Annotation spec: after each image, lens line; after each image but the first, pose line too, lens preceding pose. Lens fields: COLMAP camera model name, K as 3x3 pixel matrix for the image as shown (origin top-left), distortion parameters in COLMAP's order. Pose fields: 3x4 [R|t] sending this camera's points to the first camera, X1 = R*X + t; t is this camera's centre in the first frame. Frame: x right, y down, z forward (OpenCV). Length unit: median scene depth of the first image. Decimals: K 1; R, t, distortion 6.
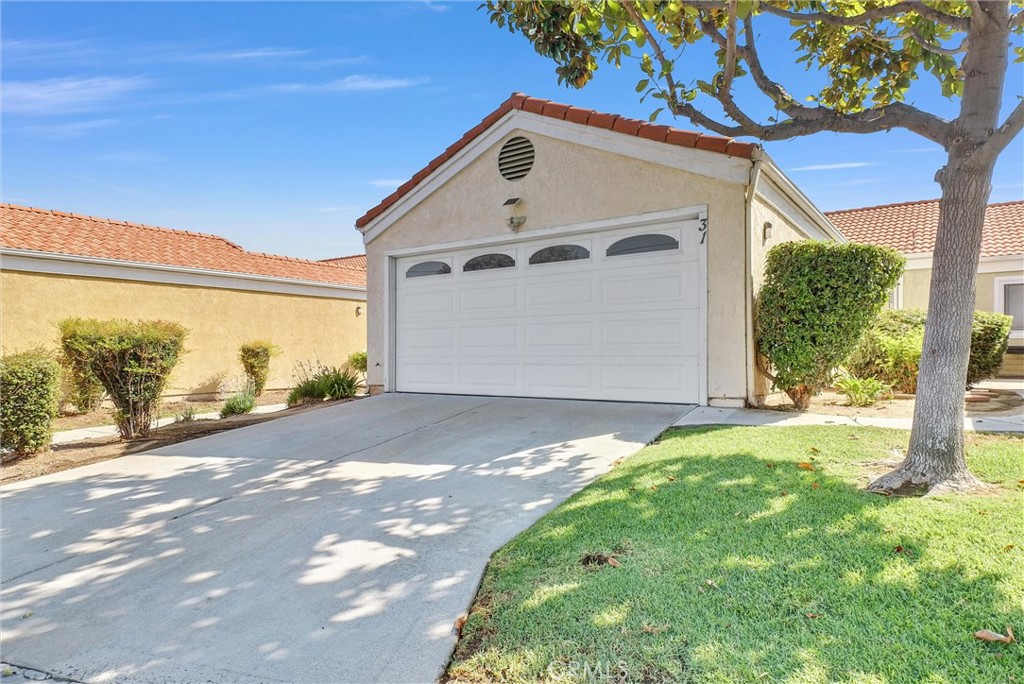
lens RADIAL K [[610.2, 0, 506.1], [0, 610.2, 361.7], [0, 0, 1]] dist [-0.002193, -0.000596]
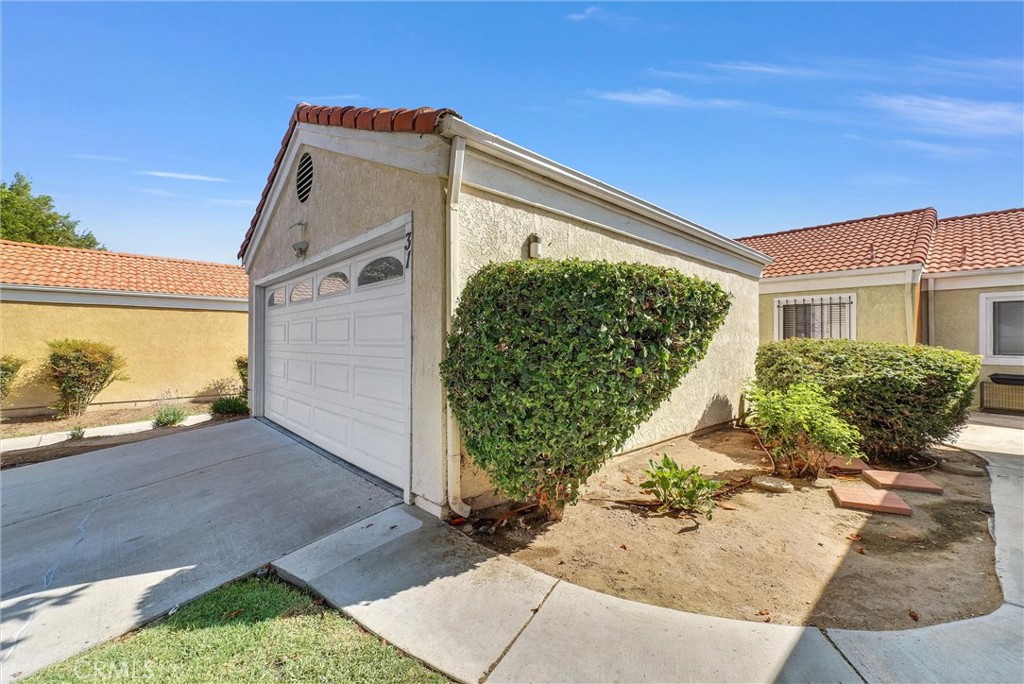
lens RADIAL K [[421.2, 0, 504.3], [0, 421.2, 341.9], [0, 0, 1]] dist [0.002499, 0.000430]
pose [[0.979364, 0.009637, -0.201876, 0.376566], [-0.013004, 0.999797, -0.015359, -0.074420], [0.201688, 0.017667, 0.979291, 0.396321]]
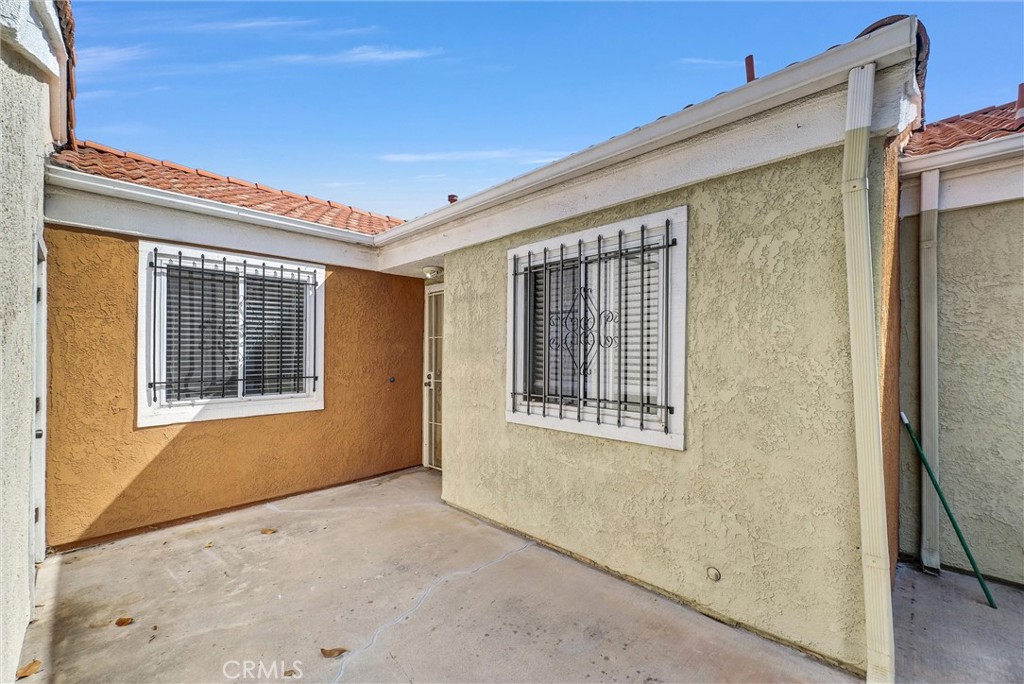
lens RADIAL K [[421.2, 0, 509.2], [0, 421.2, 356.5], [0, 0, 1]] dist [0.002499, 0.000430]
pose [[0.988612, 0.002107, -0.150473, 0.860870], [-0.003454, 0.999956, -0.008688, -0.108815], [0.150448, 0.009109, 0.988576, 1.157873]]
